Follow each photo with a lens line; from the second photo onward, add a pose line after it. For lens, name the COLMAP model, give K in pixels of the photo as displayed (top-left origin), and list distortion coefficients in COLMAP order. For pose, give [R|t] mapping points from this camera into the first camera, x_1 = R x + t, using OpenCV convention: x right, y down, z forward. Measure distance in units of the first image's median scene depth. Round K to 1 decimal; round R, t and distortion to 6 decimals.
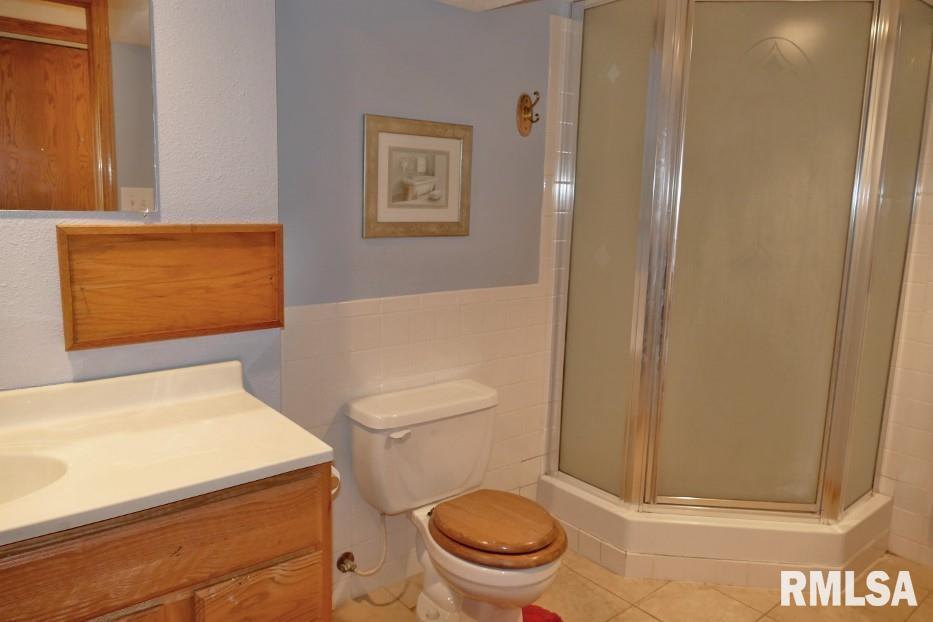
lens RADIAL K [[667.1, 0, 472.0], [0, 667.1, 311.6], [0, 0, 1]] dist [-0.014286, 0.005380]
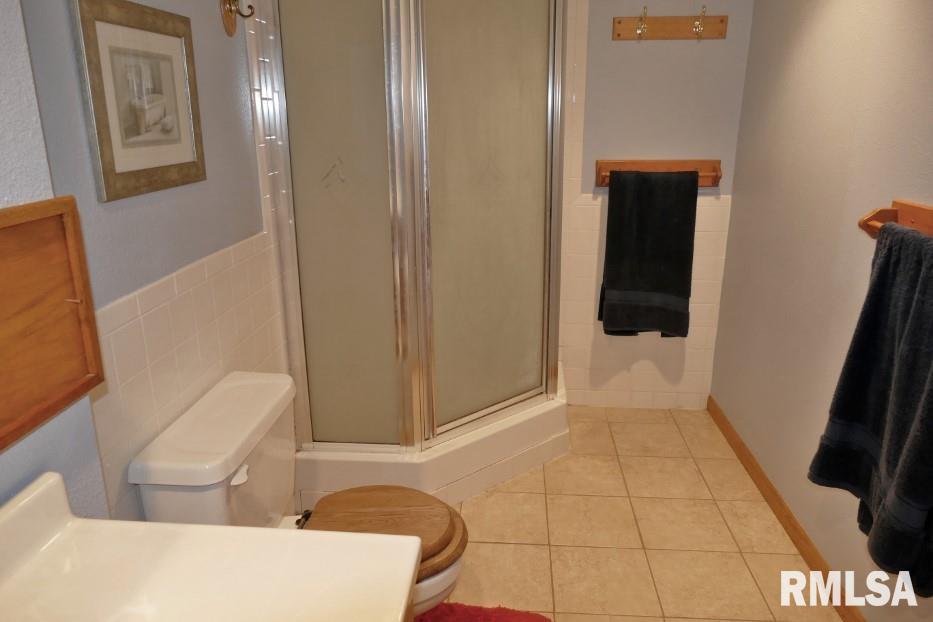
lens RADIAL K [[667.1, 0, 470.1], [0, 667.1, 307.1], [0, 0, 1]] dist [-0.014286, 0.005380]
pose [[0.687555, -0.232106, 0.688037, -0.348602], [0.141871, 0.972215, 0.186201, -0.077432], [-0.712138, -0.030411, 0.701380, 0.313358]]
